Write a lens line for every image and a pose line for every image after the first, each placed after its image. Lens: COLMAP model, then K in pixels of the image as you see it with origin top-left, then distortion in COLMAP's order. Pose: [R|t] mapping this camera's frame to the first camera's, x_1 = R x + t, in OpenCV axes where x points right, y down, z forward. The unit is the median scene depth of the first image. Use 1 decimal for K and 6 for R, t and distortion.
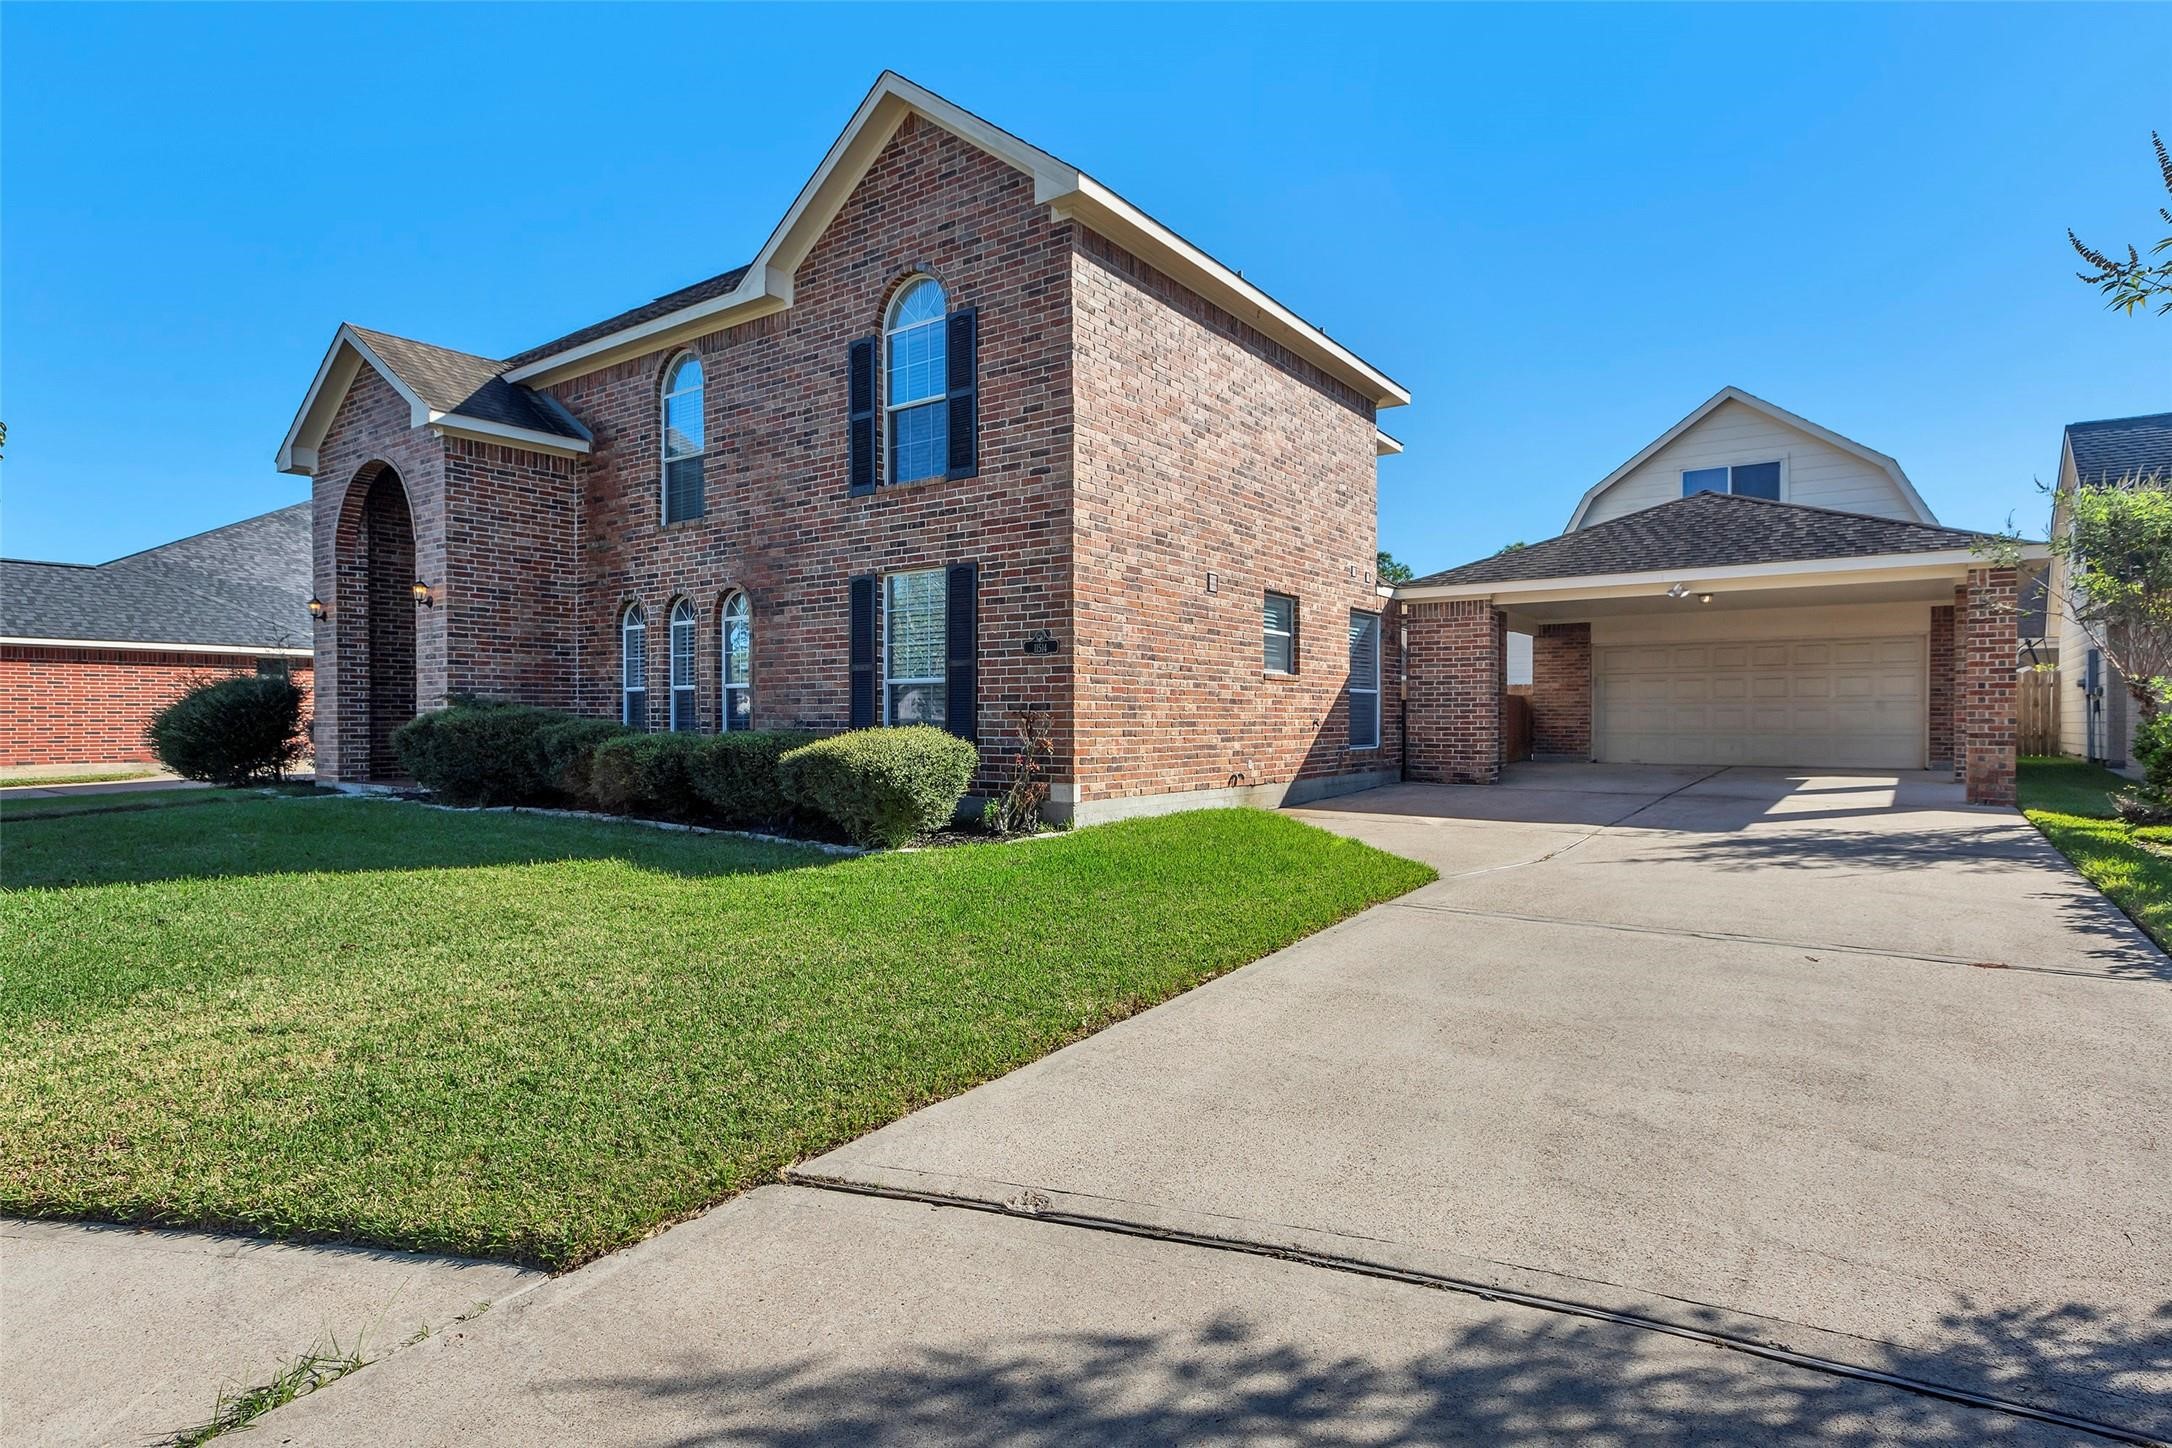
lens RADIAL K [[1176.7, 0, 1085.2], [0, 1176.7, 727.1], [0, 0, 1]] dist [0.000530, 0.000048]
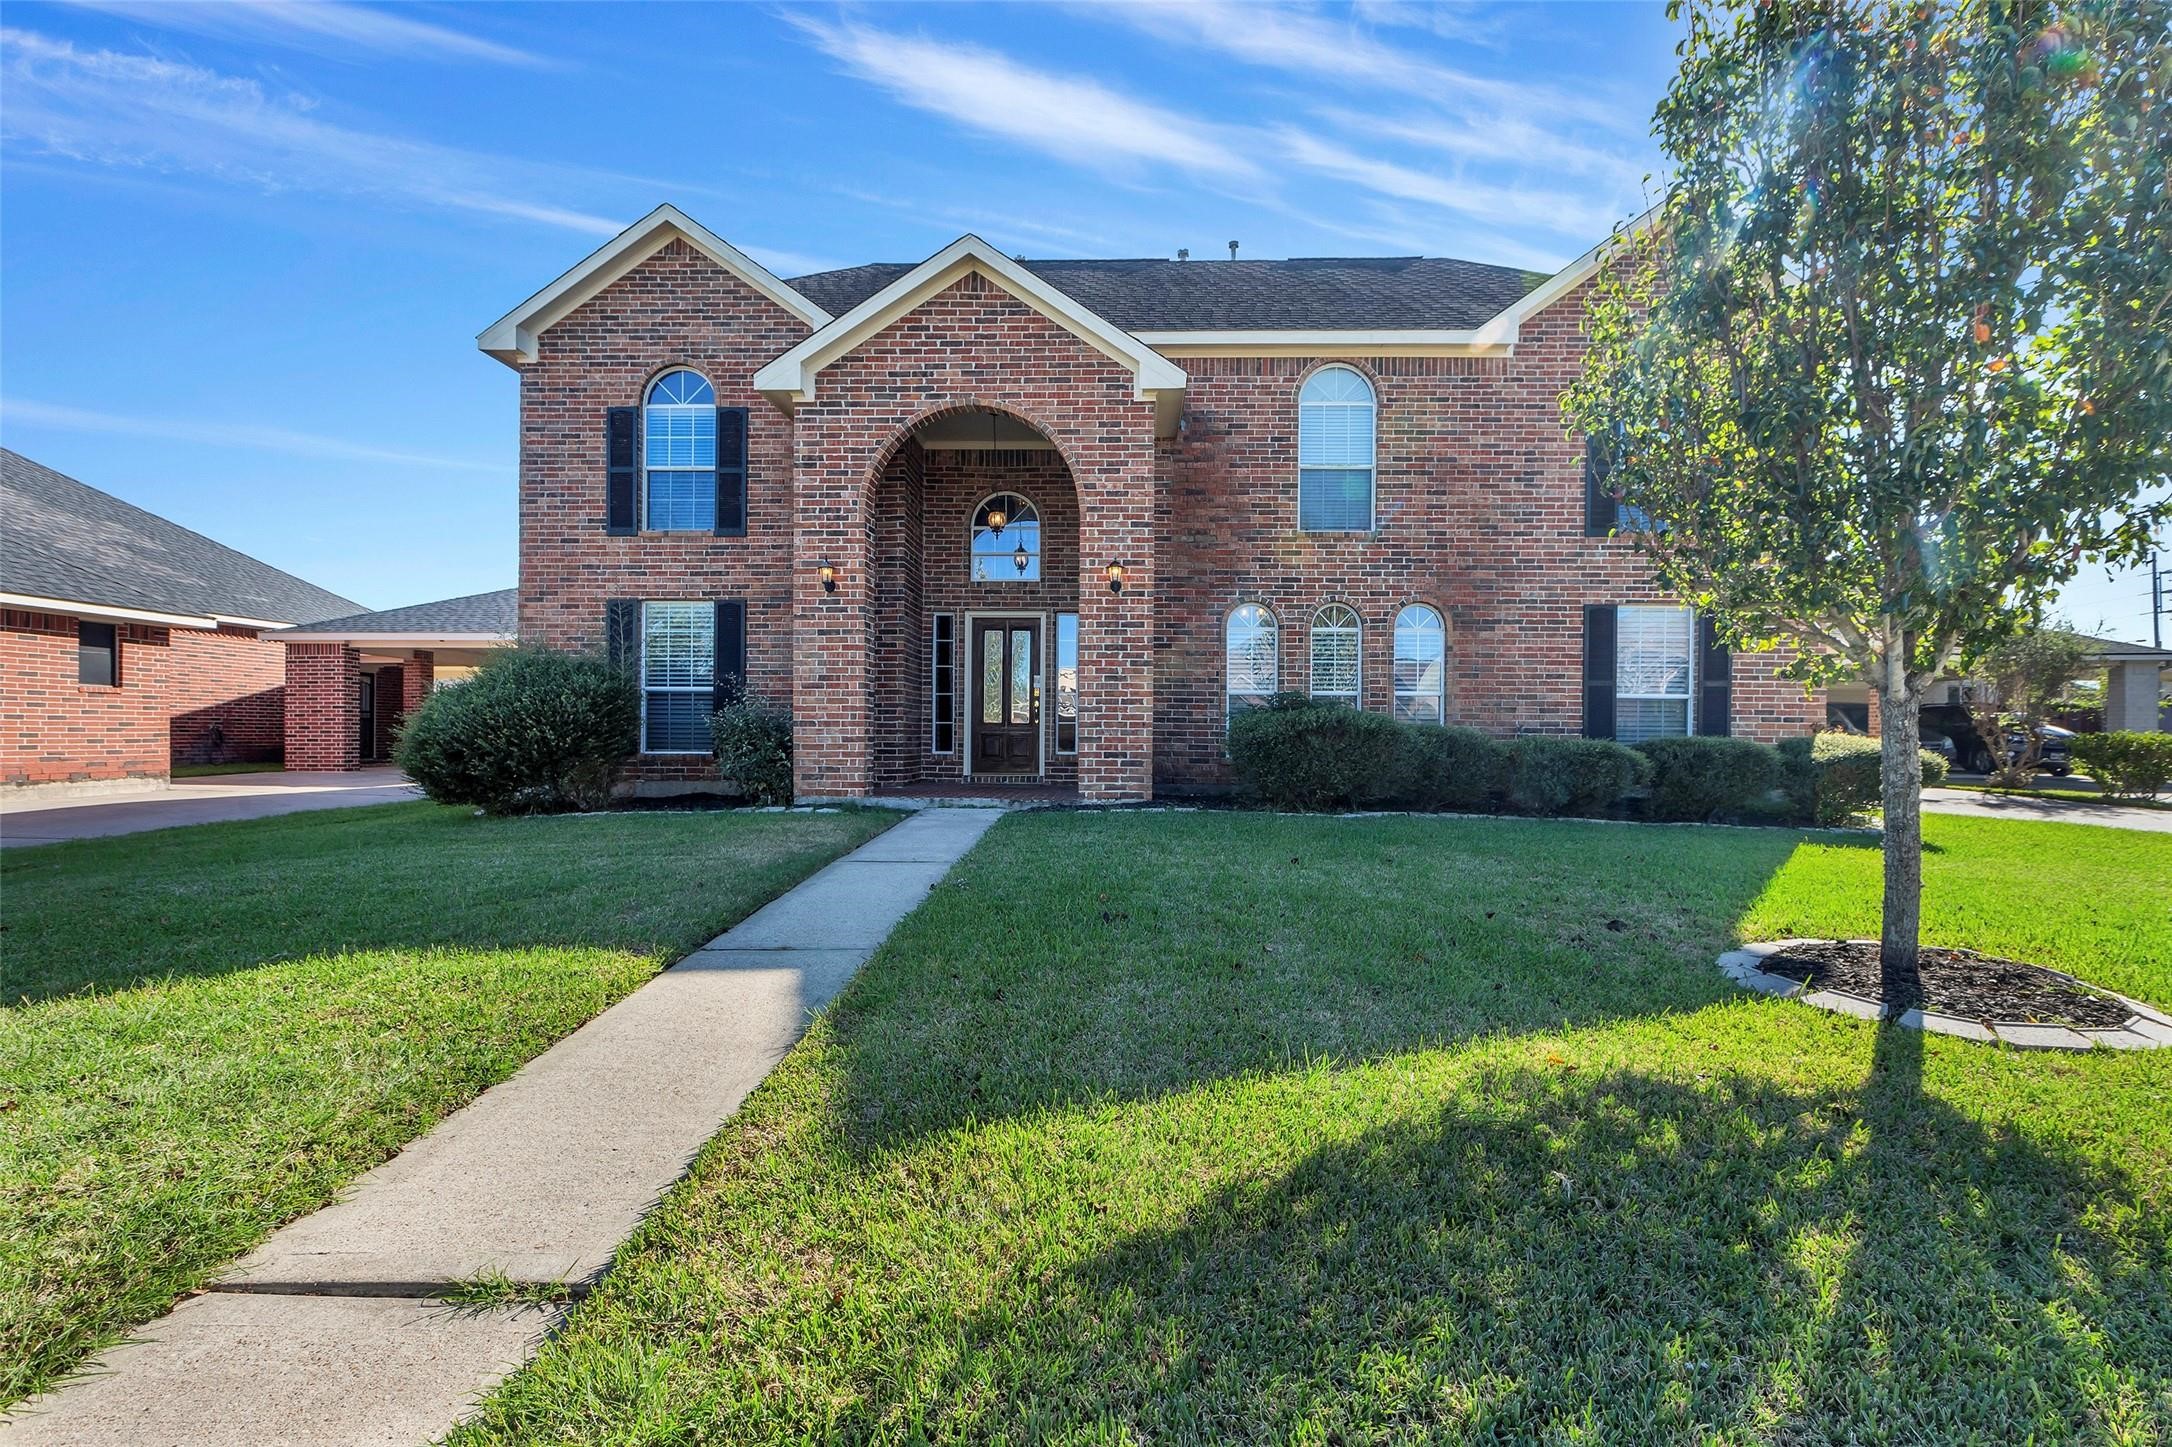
lens RADIAL K [[1061.8, 0, 1083.9], [0, 1061.8, 730.0], [0, 0, 1]] dist [-0.000530, 0.000010]
pose [[0.816950, 0.013447, 0.576552, -1.149716], [-0.008953, 0.999903, -0.010634, 0.011196], [-0.576639, 0.003526, 0.816992, 0.409508]]
